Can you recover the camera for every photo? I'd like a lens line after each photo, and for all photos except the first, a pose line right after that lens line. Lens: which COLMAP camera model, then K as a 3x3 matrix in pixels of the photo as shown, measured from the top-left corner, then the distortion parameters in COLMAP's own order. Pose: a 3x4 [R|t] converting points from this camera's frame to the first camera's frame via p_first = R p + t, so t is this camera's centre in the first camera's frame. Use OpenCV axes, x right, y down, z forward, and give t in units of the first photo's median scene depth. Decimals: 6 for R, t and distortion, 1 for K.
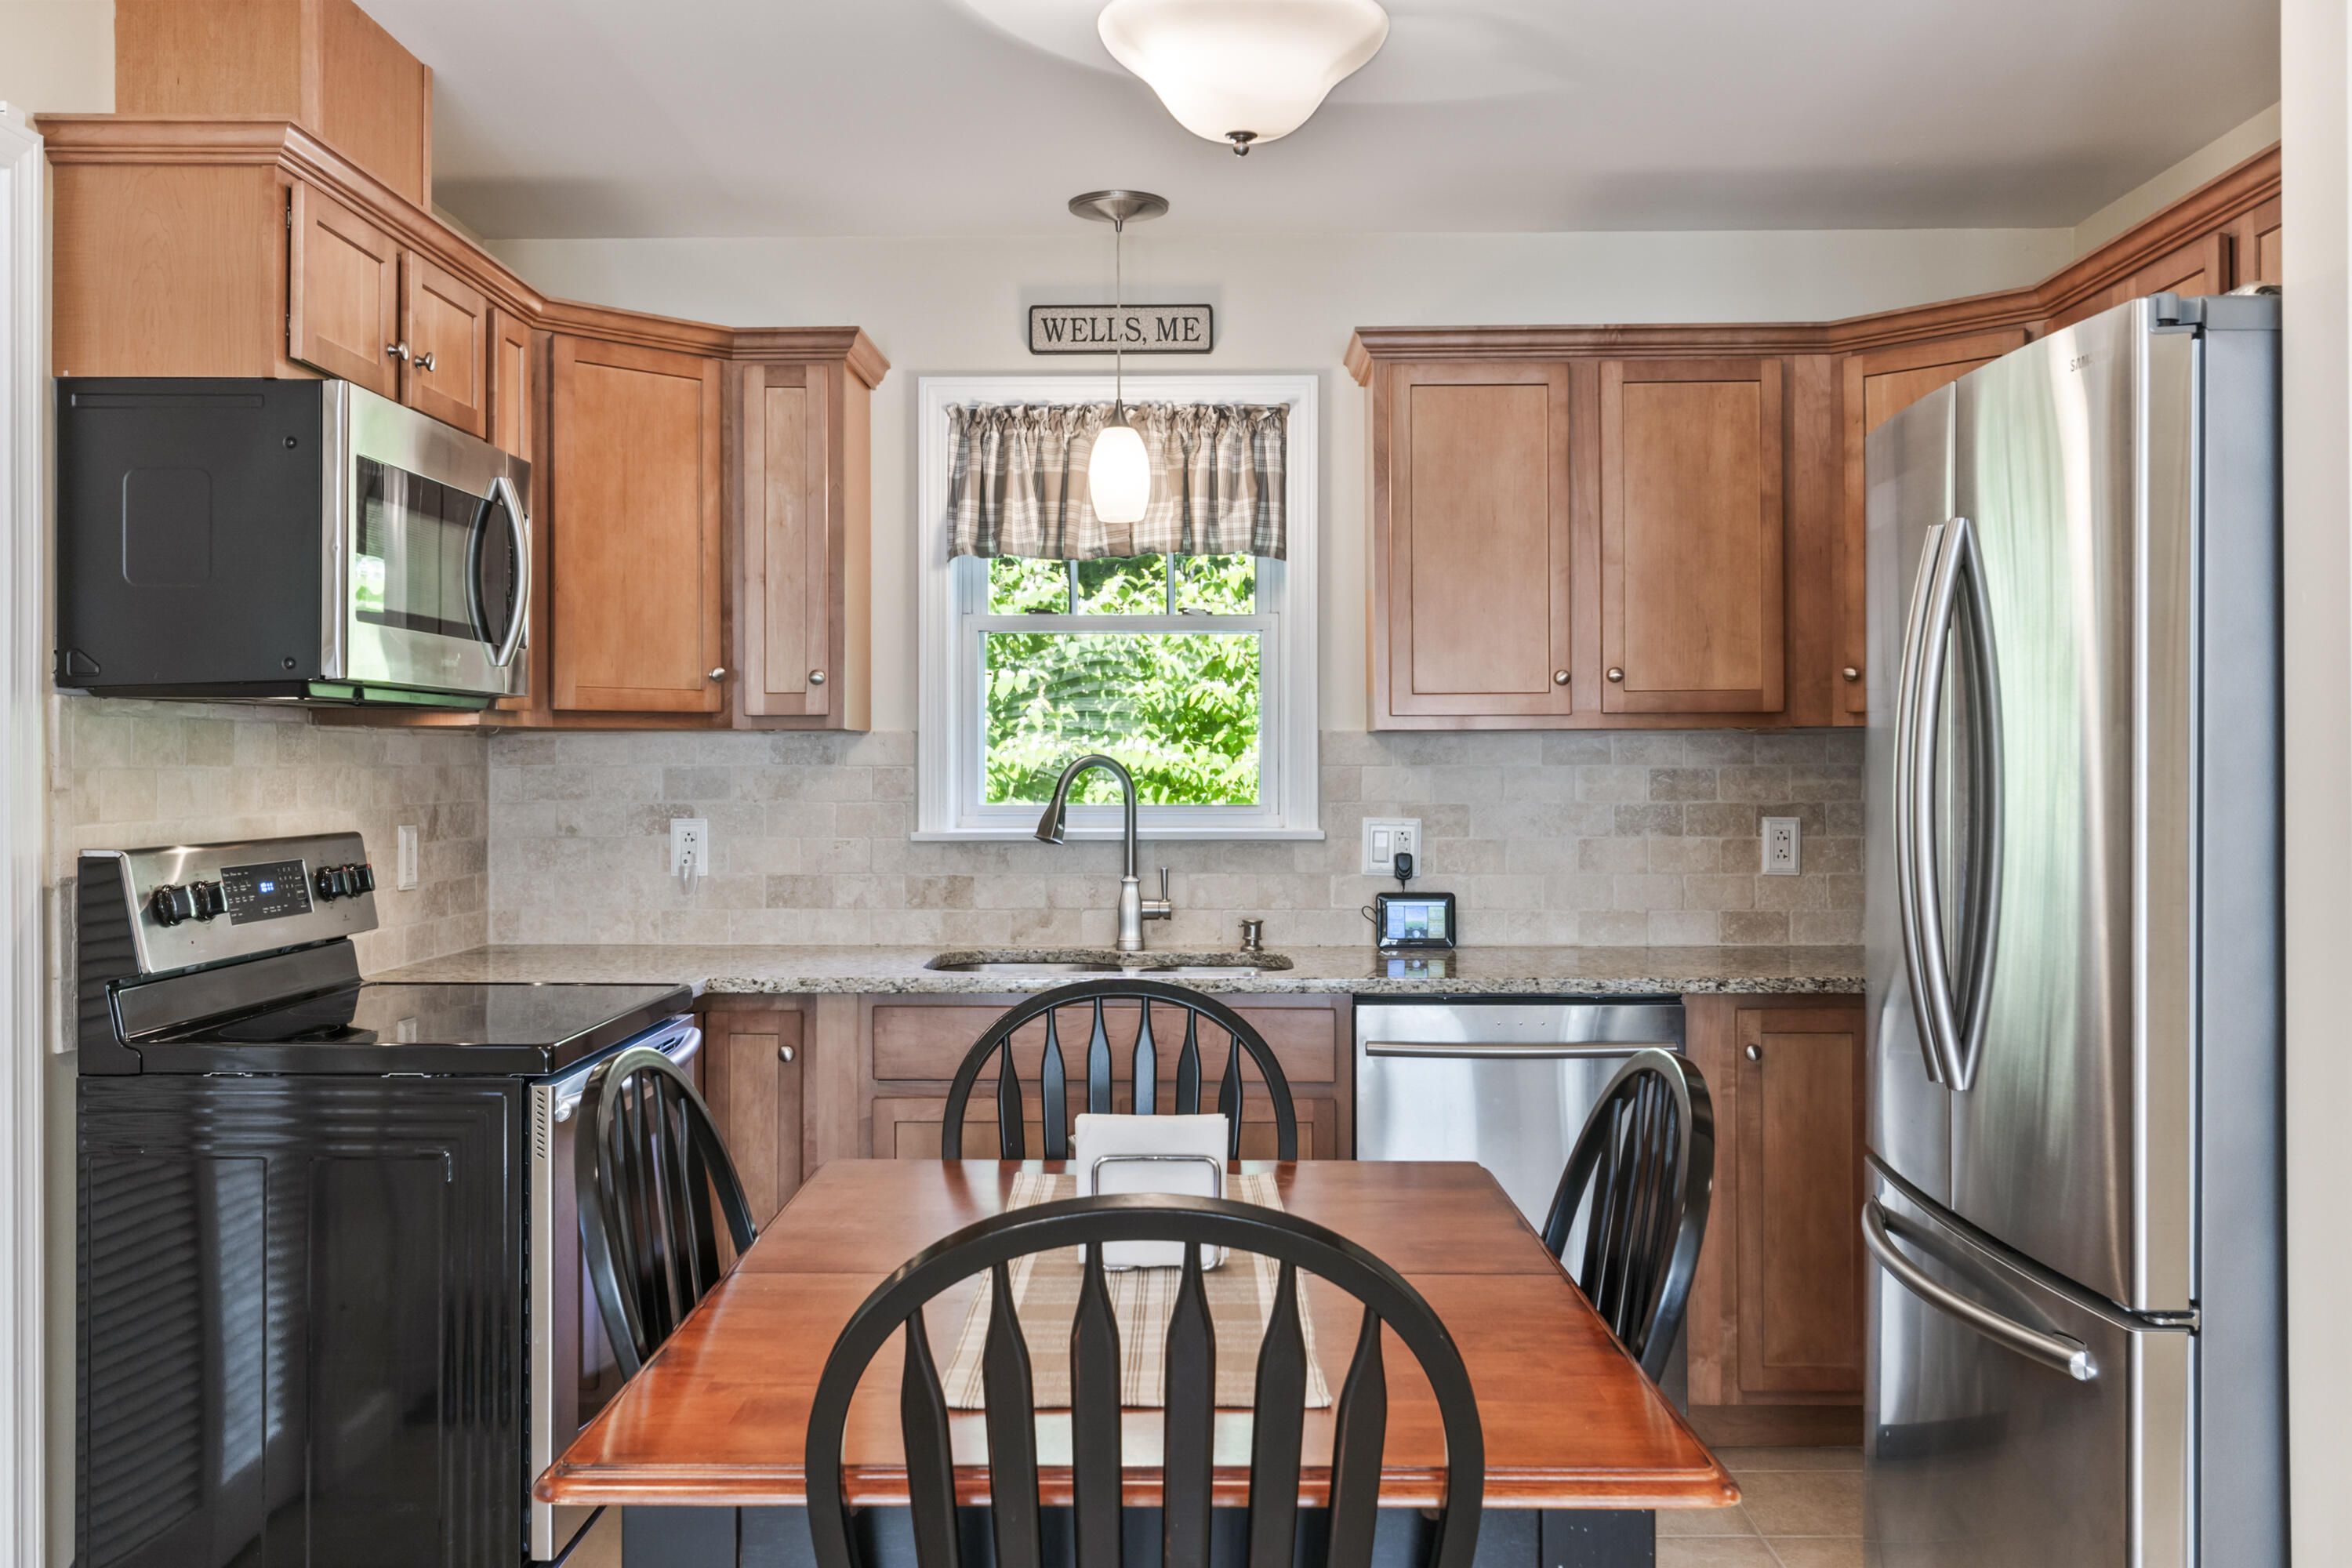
lens RADIAL K [[2024.1, 0, 1178.8], [0, 2024.1, 779.5], [0, 0, 1]] dist [-0.013480, 0.015647]
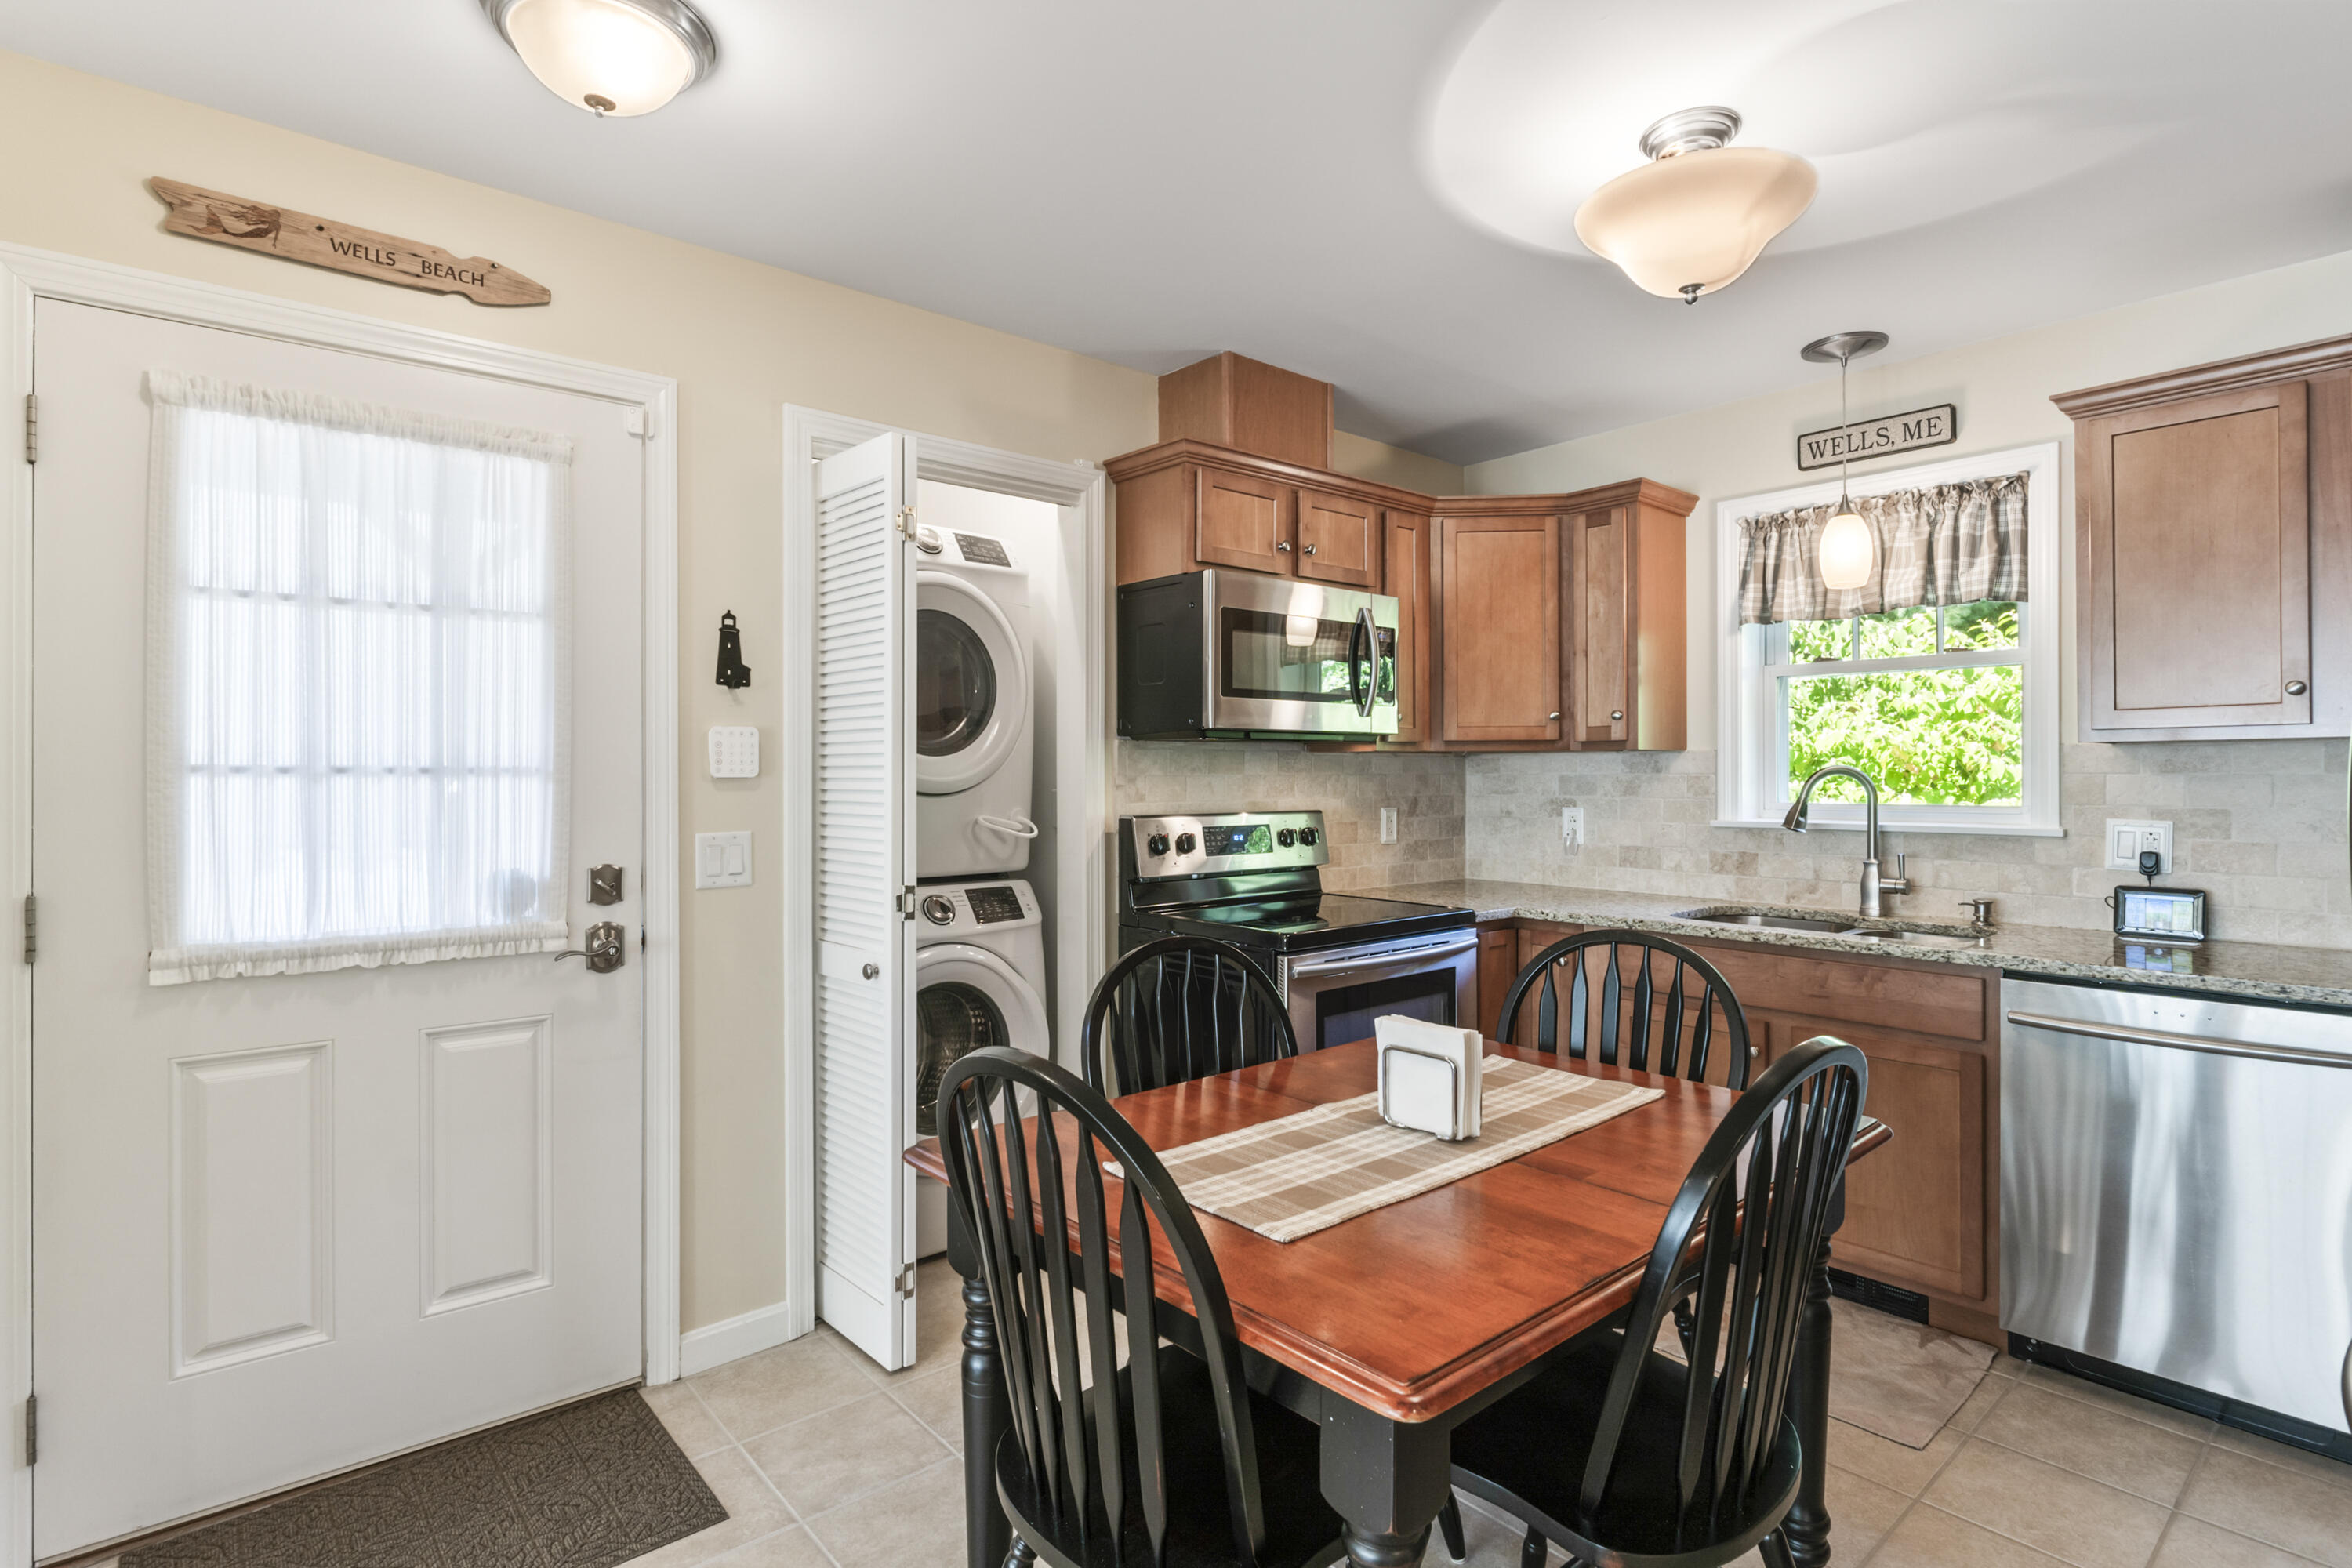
lens RADIAL K [[1169.8, 0, 1174.5], [0, 1169.8, 777.5], [0, 0, 1]] dist [0.003350, -0.000484]
pose [[0.658173, 0.001861, -0.752864, 0.243858], [-0.004356, 0.999990, -0.001337, -0.001475], [0.752854, 0.004159, 0.658174, 0.166076]]
